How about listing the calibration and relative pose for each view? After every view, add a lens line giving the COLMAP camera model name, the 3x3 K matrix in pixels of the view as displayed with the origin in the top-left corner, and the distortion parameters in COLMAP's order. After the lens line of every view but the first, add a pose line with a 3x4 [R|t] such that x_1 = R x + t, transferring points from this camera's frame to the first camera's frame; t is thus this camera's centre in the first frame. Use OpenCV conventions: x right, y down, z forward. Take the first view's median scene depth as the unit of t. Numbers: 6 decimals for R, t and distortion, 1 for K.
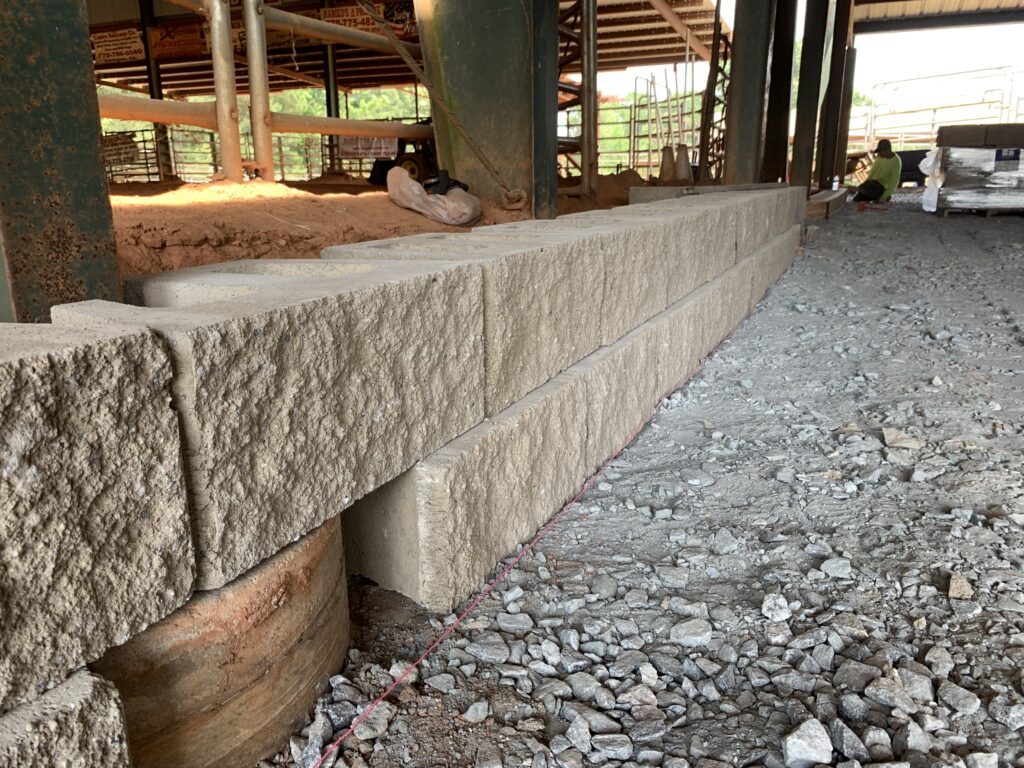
lens RADIAL K [[770.5, 0, 513.1], [0, 770.5, 382.7], [0, 0, 1]] dist [-0.009035, -0.000521]
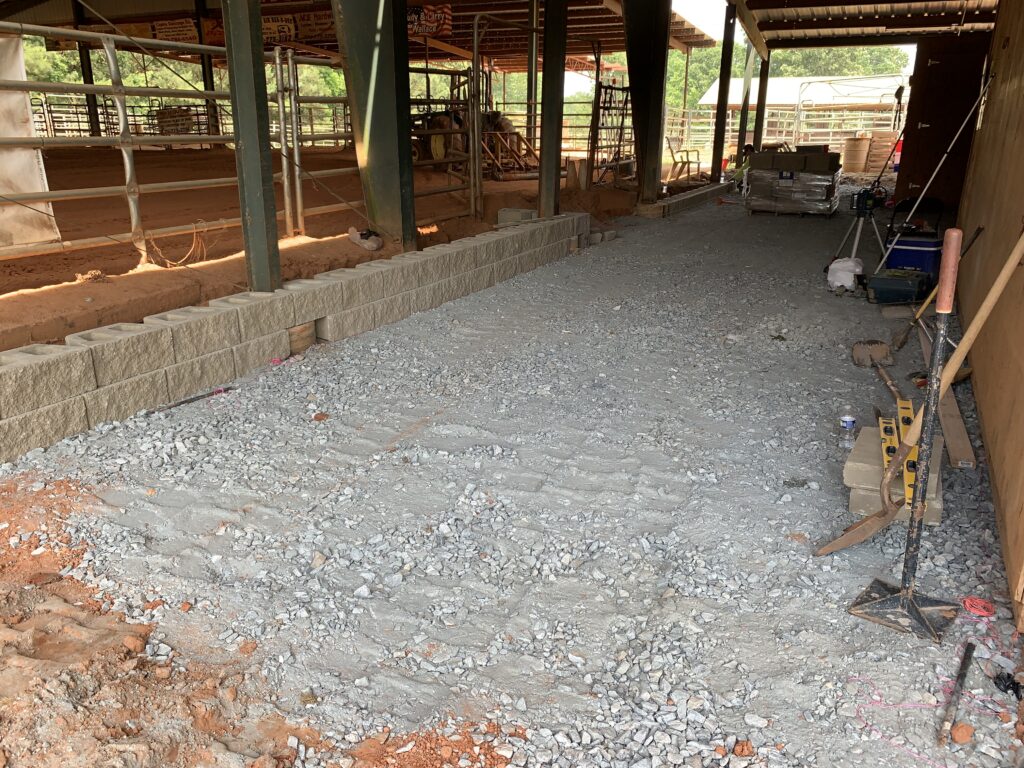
lens RADIAL K [[803.1, 0, 494.6], [0, 803.1, 384.4], [0, 0, 1]] dist [0.023017, -0.005777]
pose [[0.997307, 0.032800, -0.065590, 0.759004], [-0.028605, 0.997546, 0.063911, 0.093971], [0.067525, -0.061863, 0.995798, -2.454595]]
